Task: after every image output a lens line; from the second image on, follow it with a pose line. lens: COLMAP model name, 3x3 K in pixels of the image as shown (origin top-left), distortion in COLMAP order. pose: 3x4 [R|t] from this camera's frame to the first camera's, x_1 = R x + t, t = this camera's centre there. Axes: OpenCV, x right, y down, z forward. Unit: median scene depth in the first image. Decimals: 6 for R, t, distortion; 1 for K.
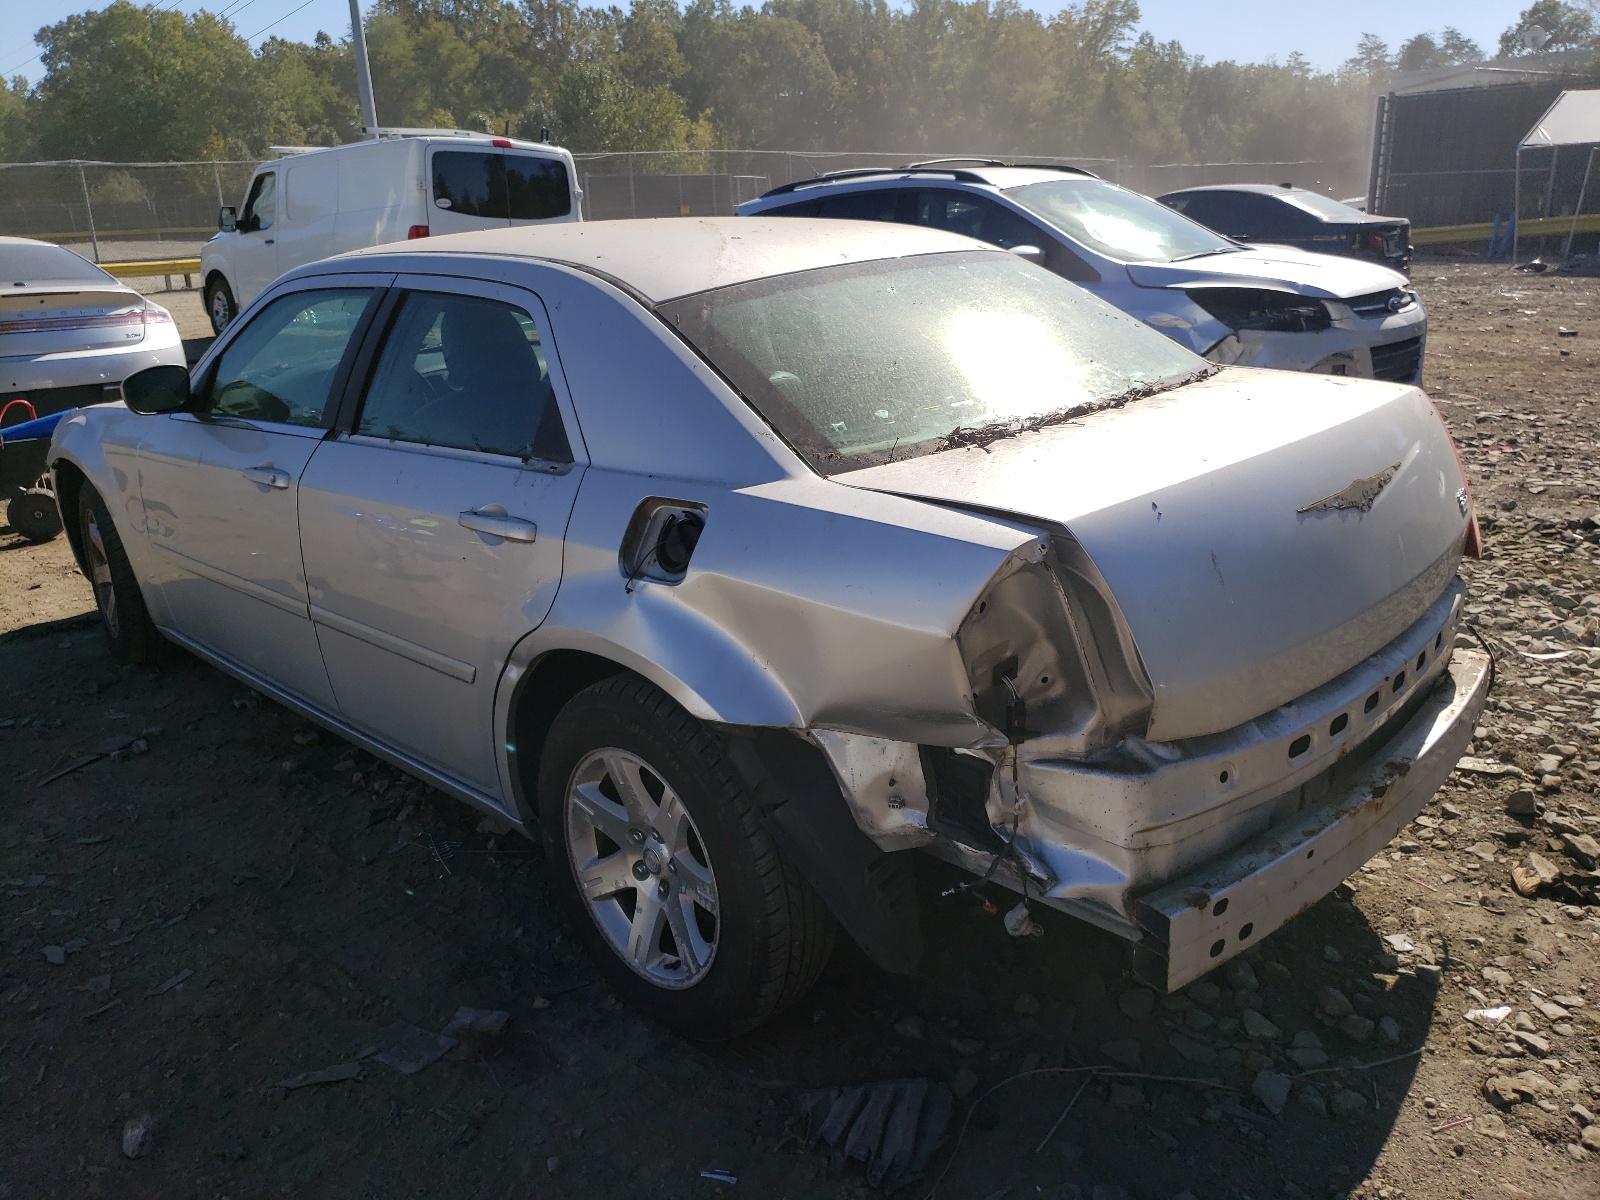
lens RADIAL K [[1211.3, 0, 795.1], [0, 1211.3, 560.3], [0, 0, 1]] dist [0.058060, -0.024998]
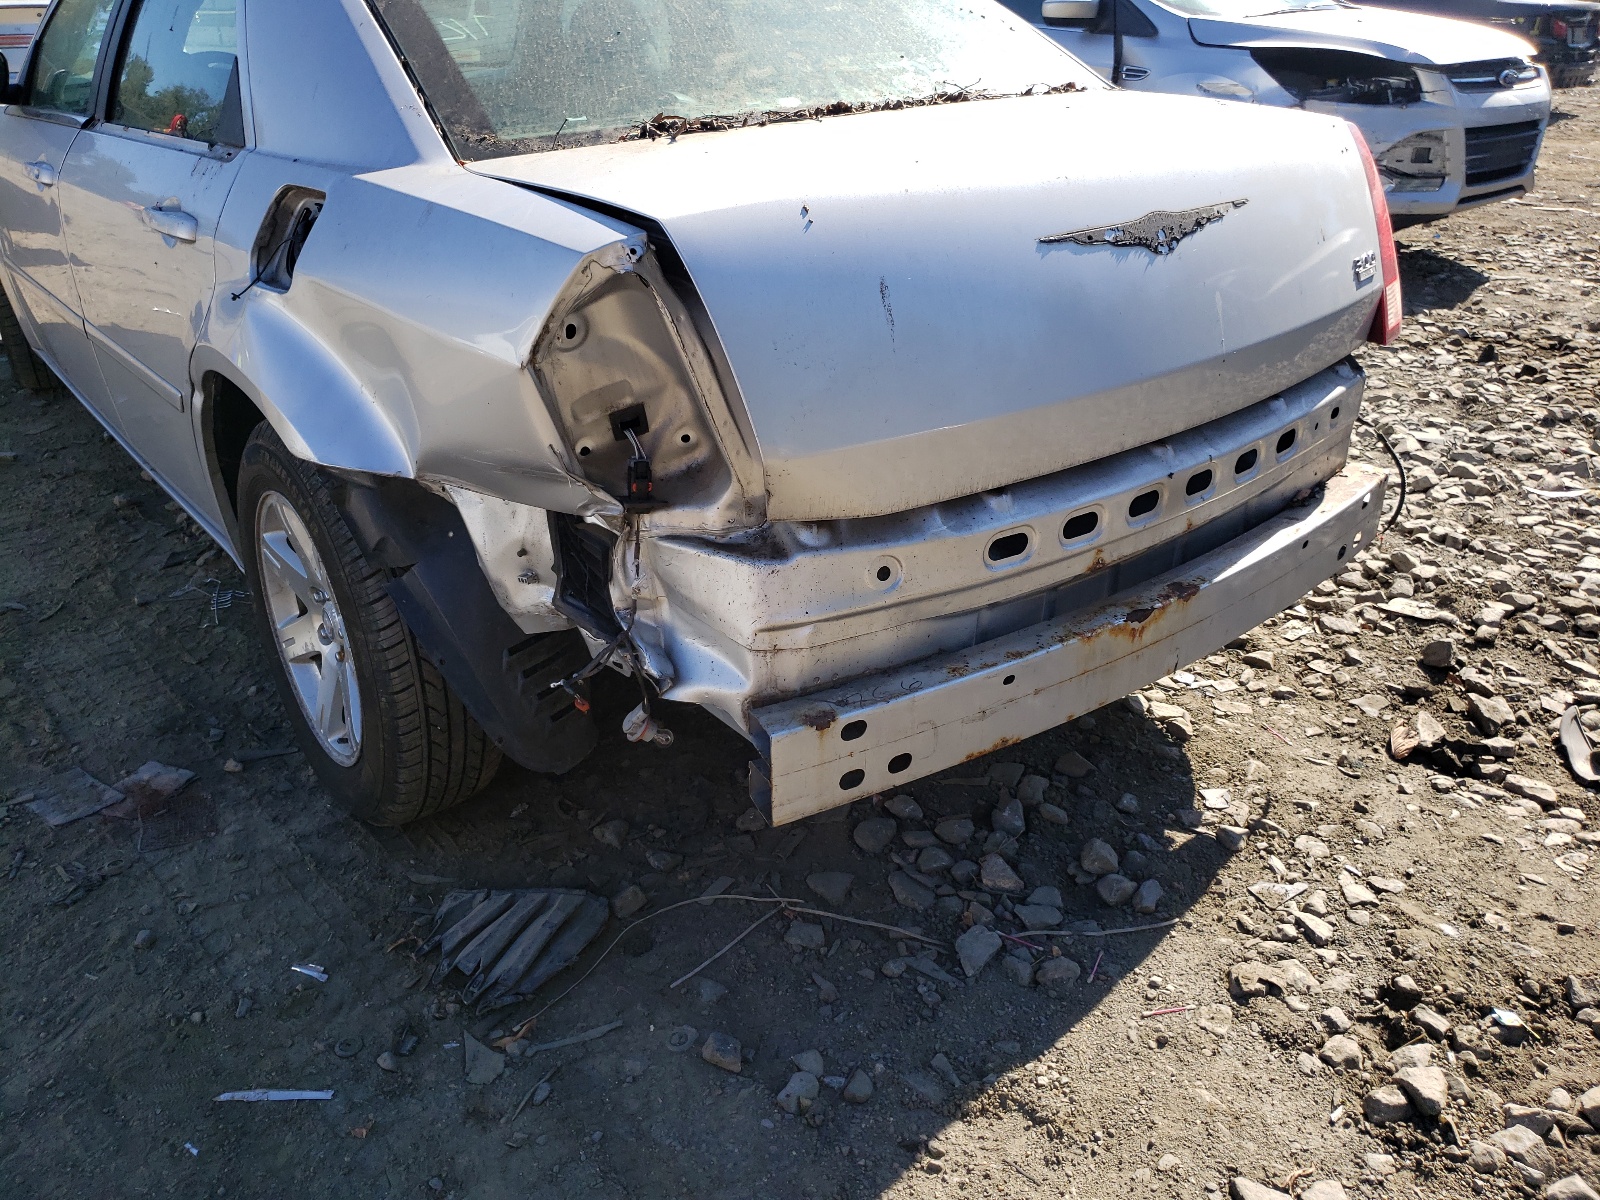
lens RADIAL K [[1211.3, 0, 785.6], [0, 1211.3, 540.2], [0, 0, 1]] dist [0.058060, -0.024998]
pose [[0.991365, 0.083480, -0.101128, 0.319730], [-0.068240, 0.986963, 0.145766, 0.040566], [0.111978, -0.137607, 0.984137, 0.198266]]
